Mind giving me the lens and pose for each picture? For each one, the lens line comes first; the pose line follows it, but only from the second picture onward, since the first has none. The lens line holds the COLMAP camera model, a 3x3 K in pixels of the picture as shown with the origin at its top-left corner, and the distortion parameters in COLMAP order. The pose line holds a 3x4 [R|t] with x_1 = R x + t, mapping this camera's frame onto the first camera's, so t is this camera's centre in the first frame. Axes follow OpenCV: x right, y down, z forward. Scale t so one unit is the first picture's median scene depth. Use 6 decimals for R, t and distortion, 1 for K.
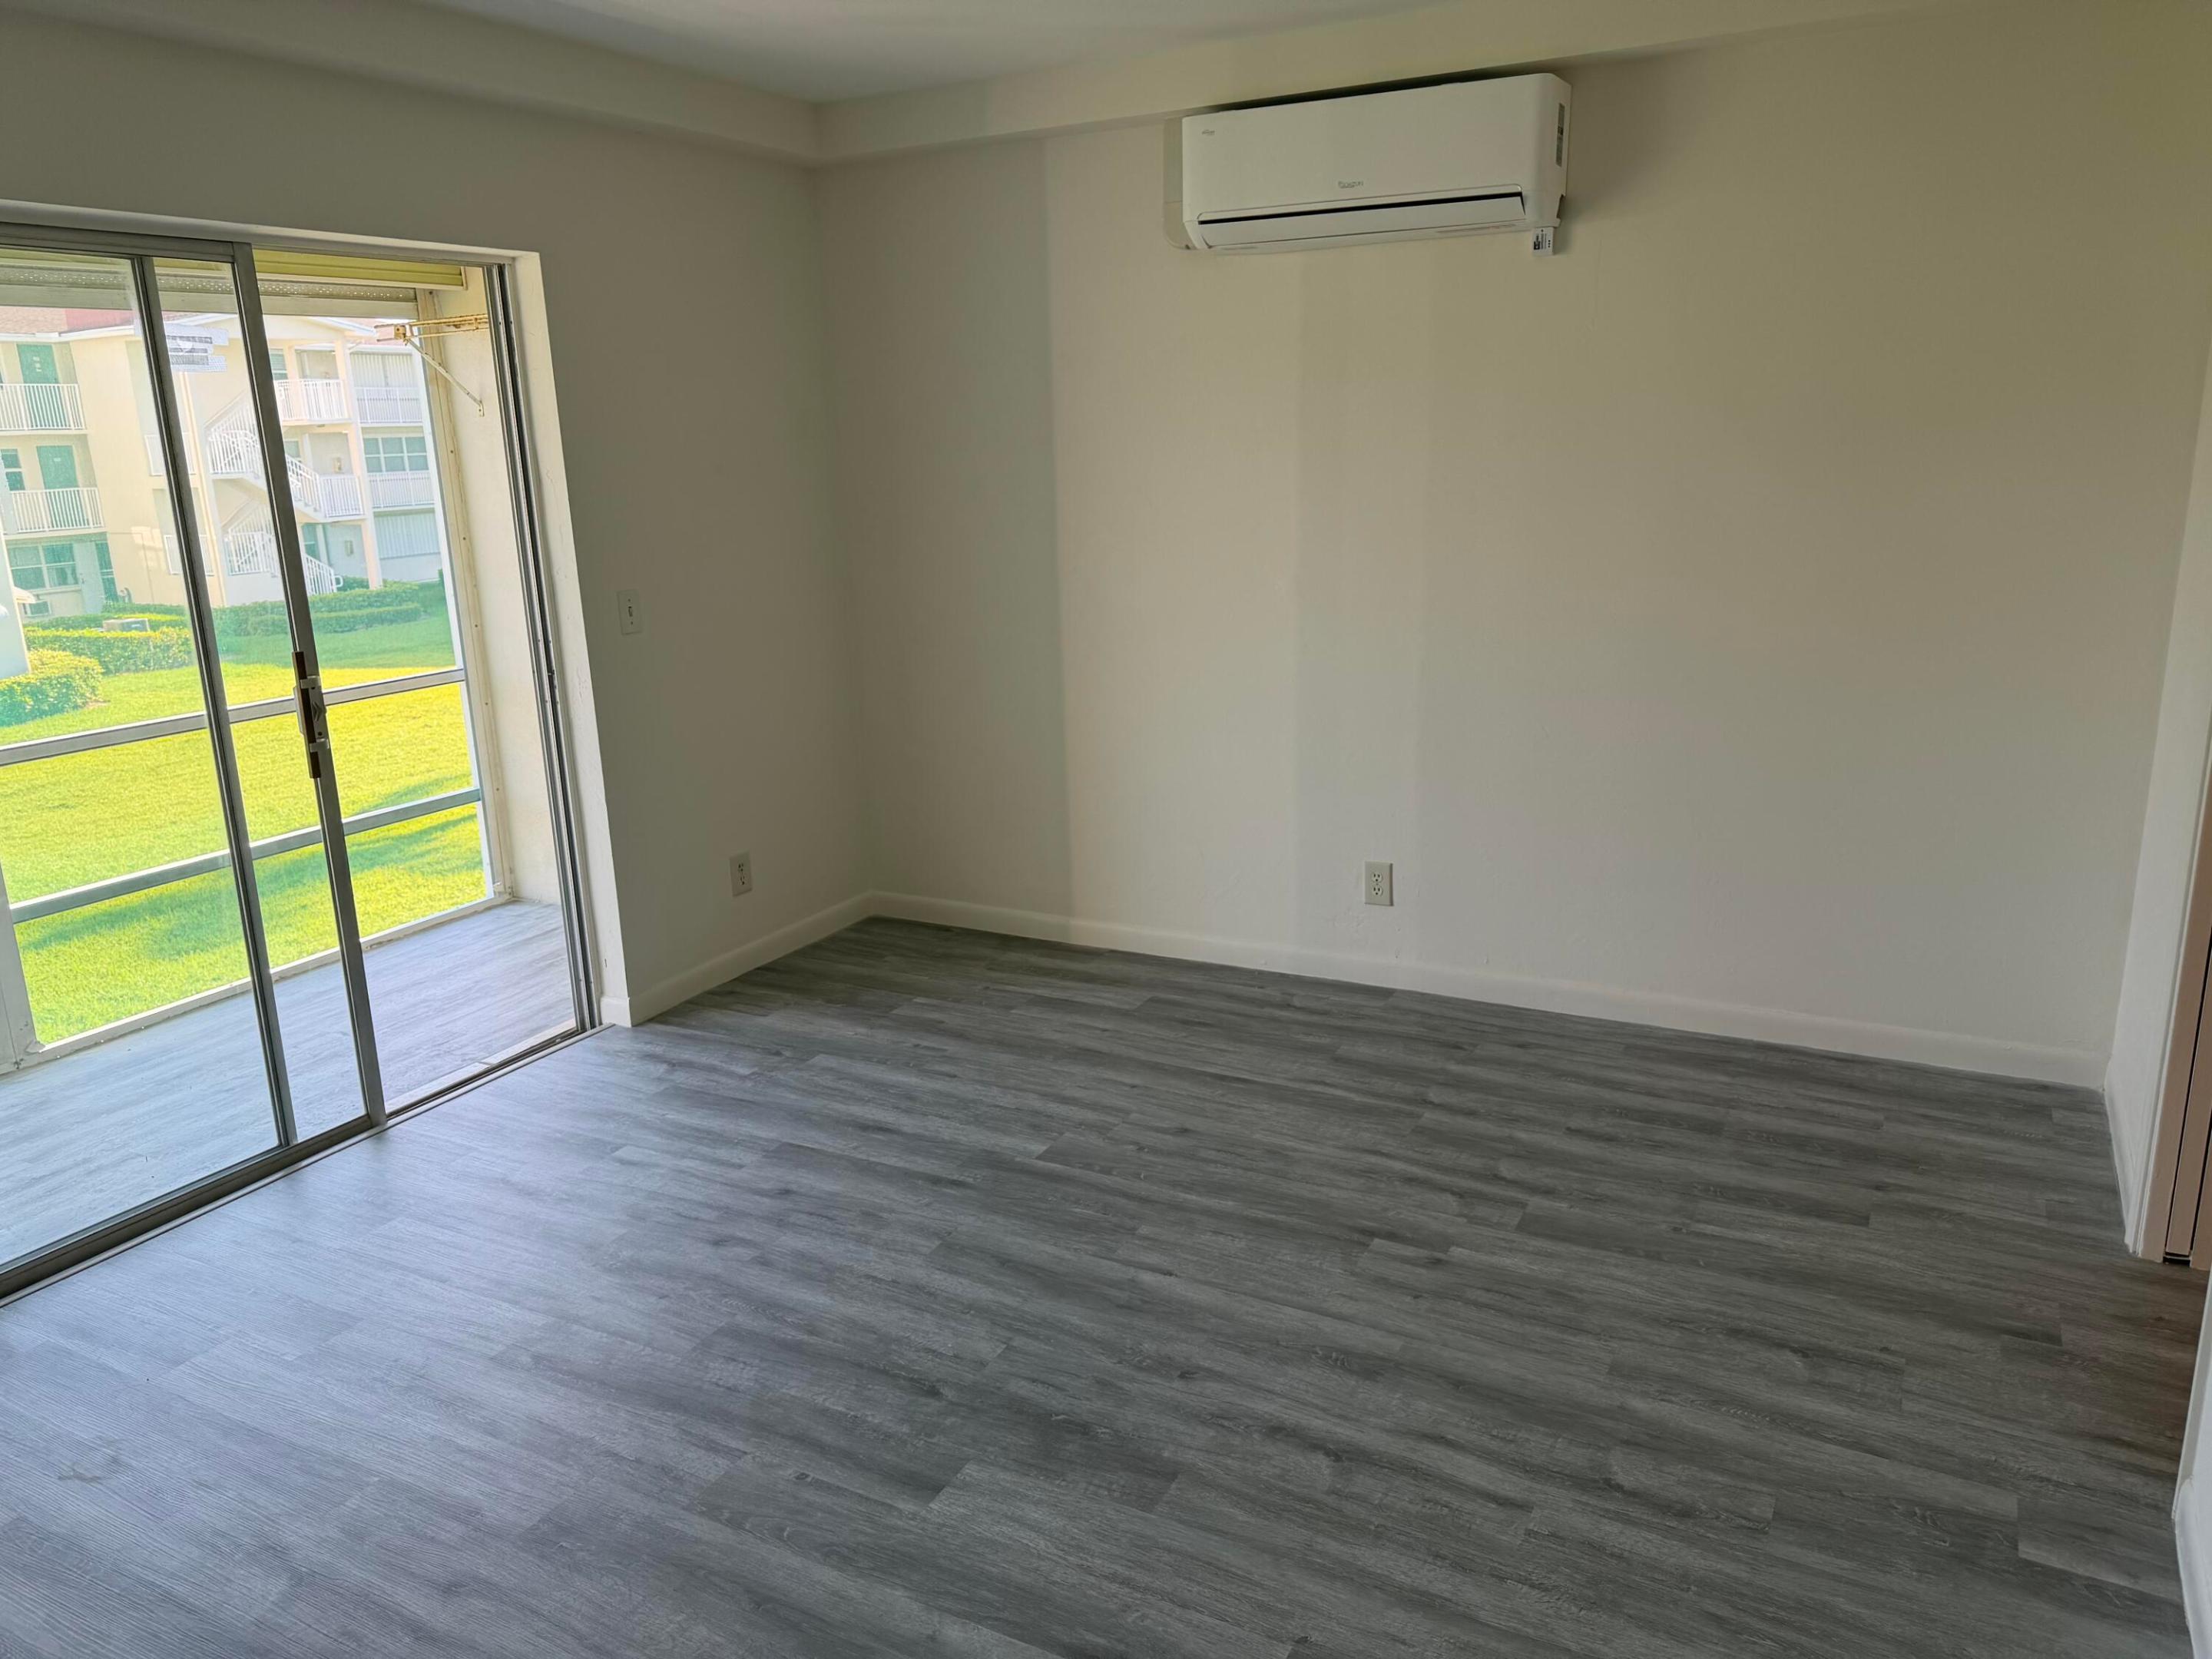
lens RADIAL K [[1555.2, 0, 1100.8], [0, 1555.2, 832.5], [0, 0, 1]] dist [0.019949, -0.027176]
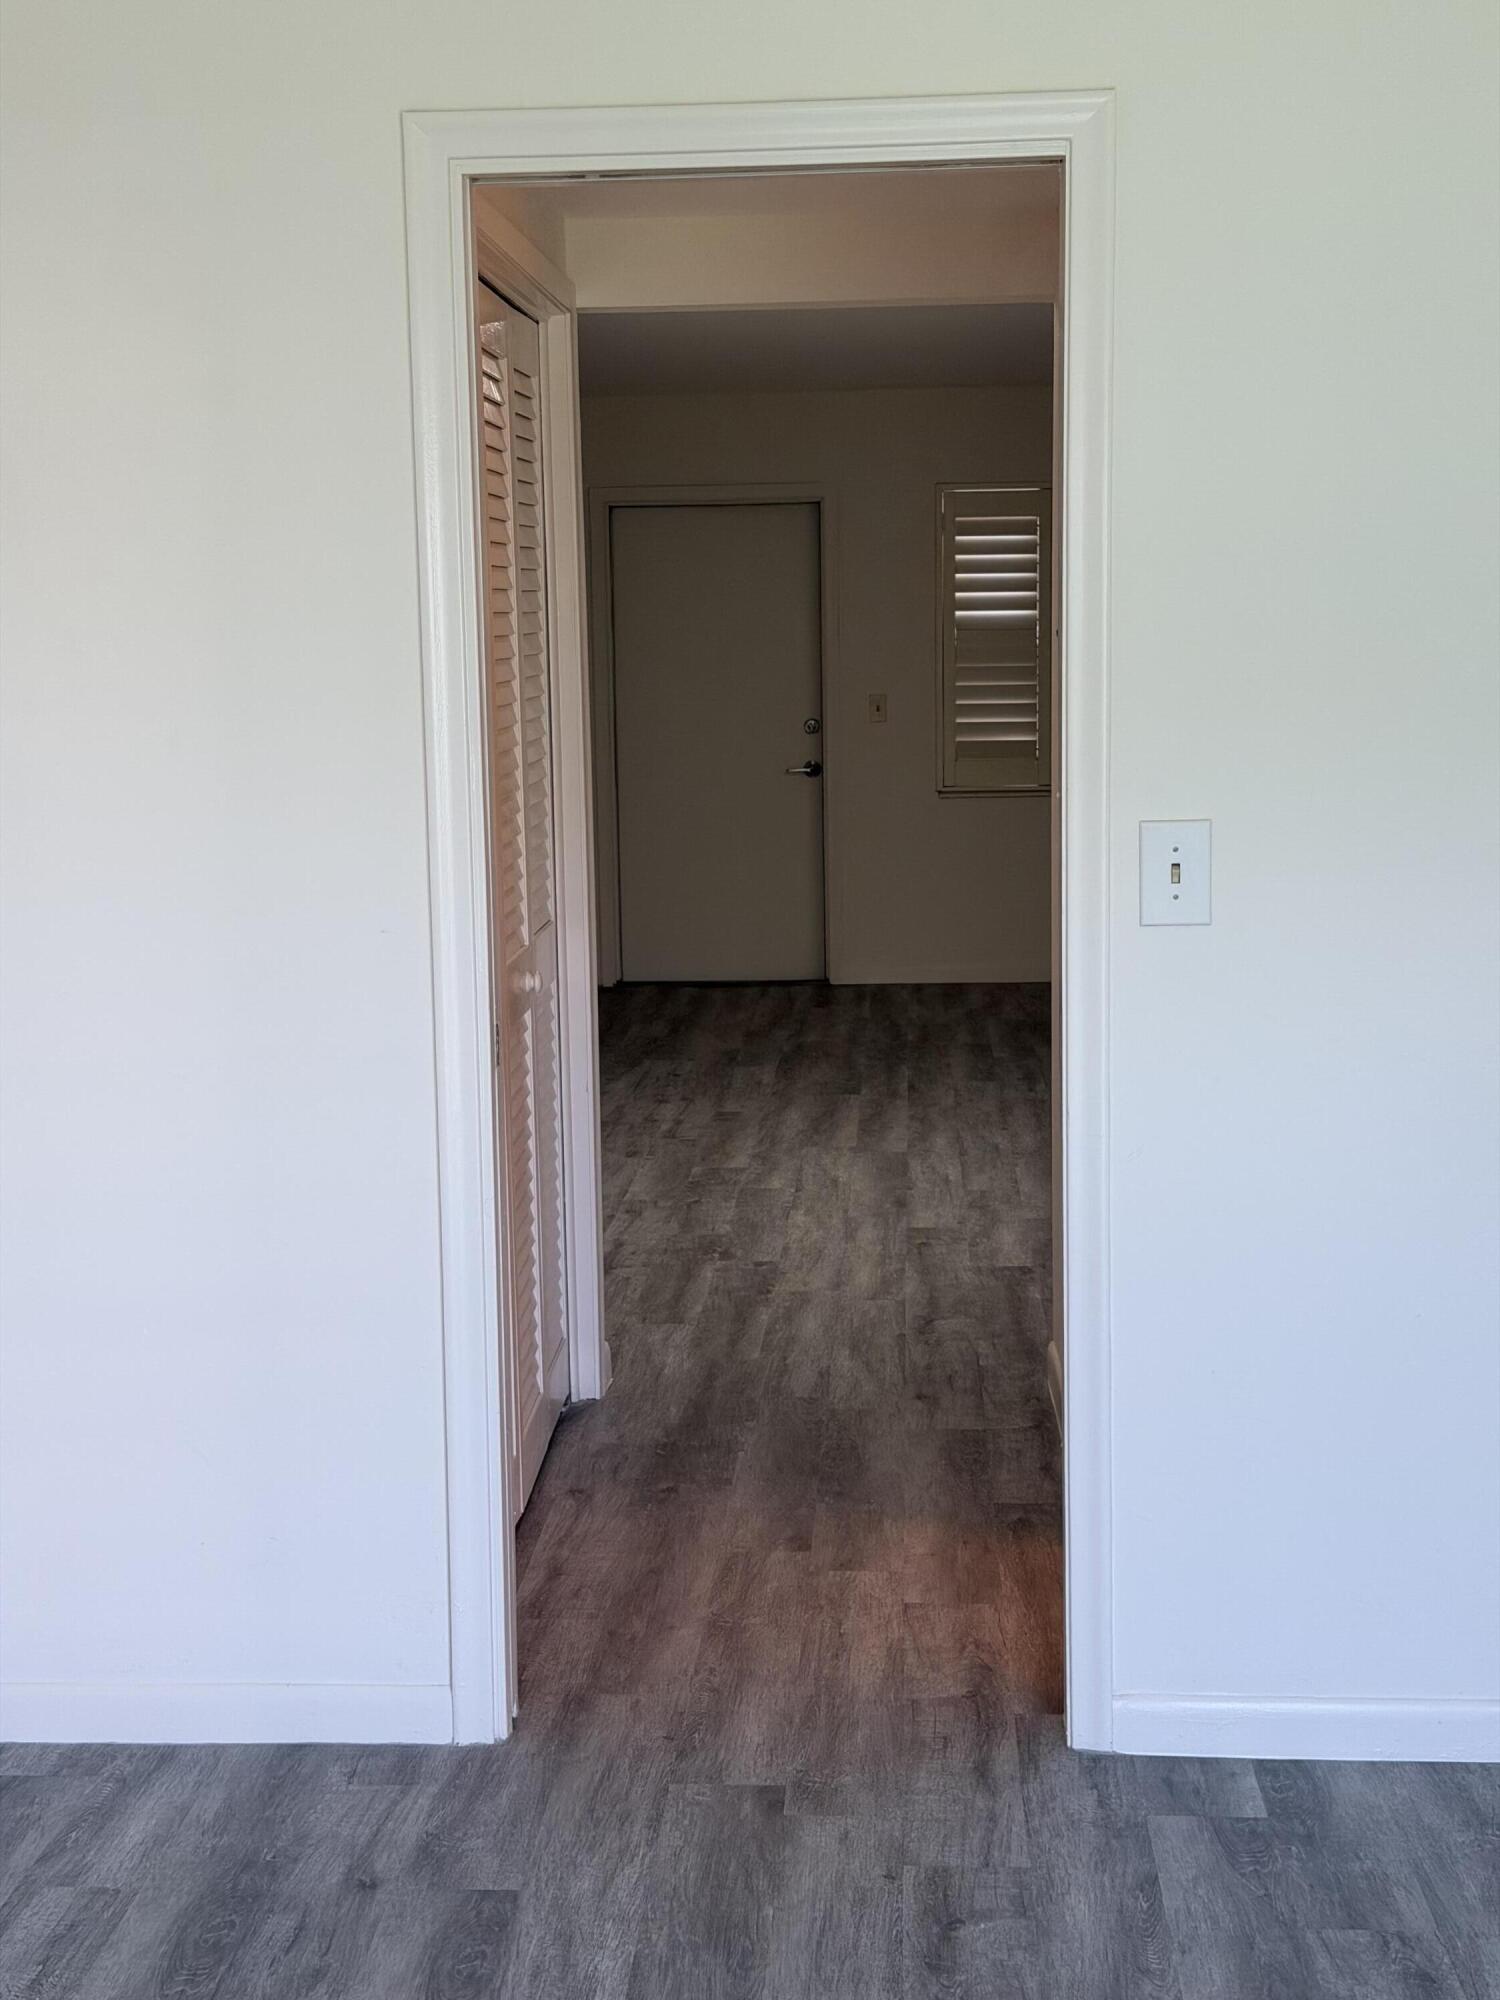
lens RADIAL K [[2858.5, 0, 753.4], [0, 2858.5, 1015.7], [0, 0, 1]] dist [0.091299, 0.000000]
pose [[-0.433844, -0.083431, 0.897117, -0.494186], [0.250529, 0.945266, 0.209064, -0.263758], [-0.865457, 0.315455, -0.389196, 1.191998]]
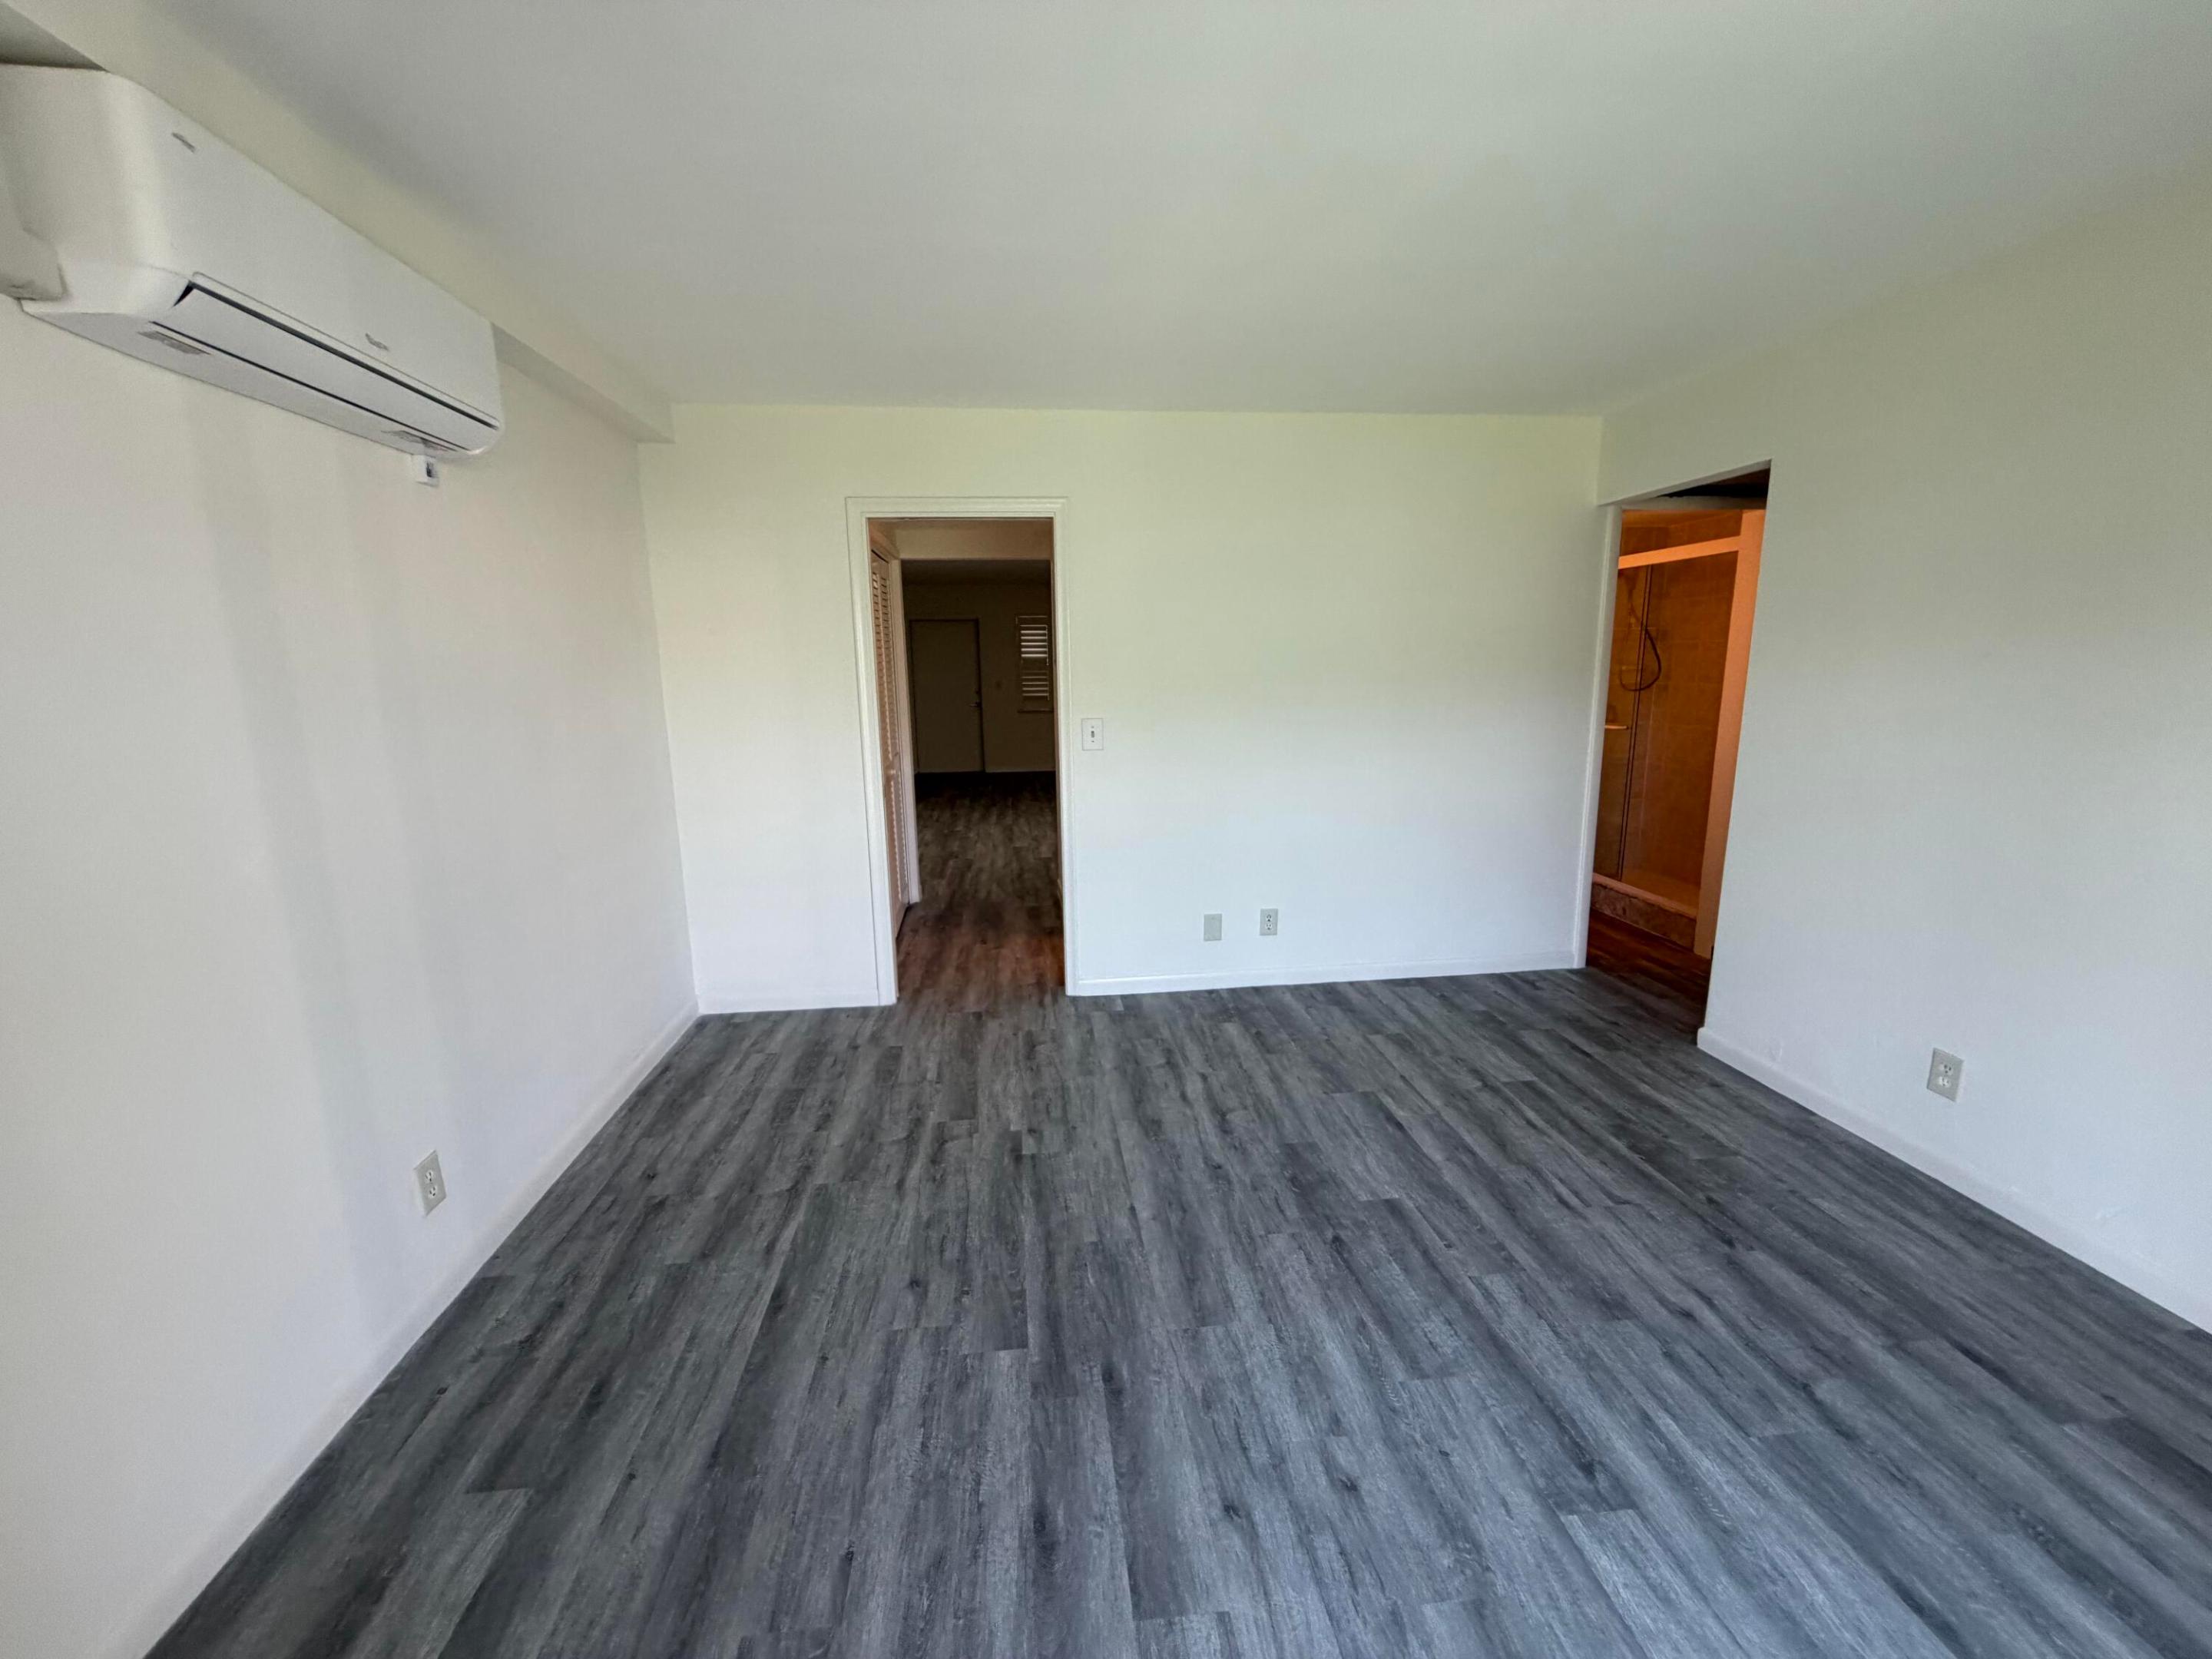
lens RADIAL K [[901.0, 0, 1106.3], [0, 901.0, 840.8], [0, 0, 1]] dist [0.015987, -0.000085]
pose [[-0.573532, -0.124504, 0.809666, -0.534693], [0.233915, 0.922341, 0.307525, -0.270724], [-0.785076, 0.365769, -0.499869, 1.219156]]
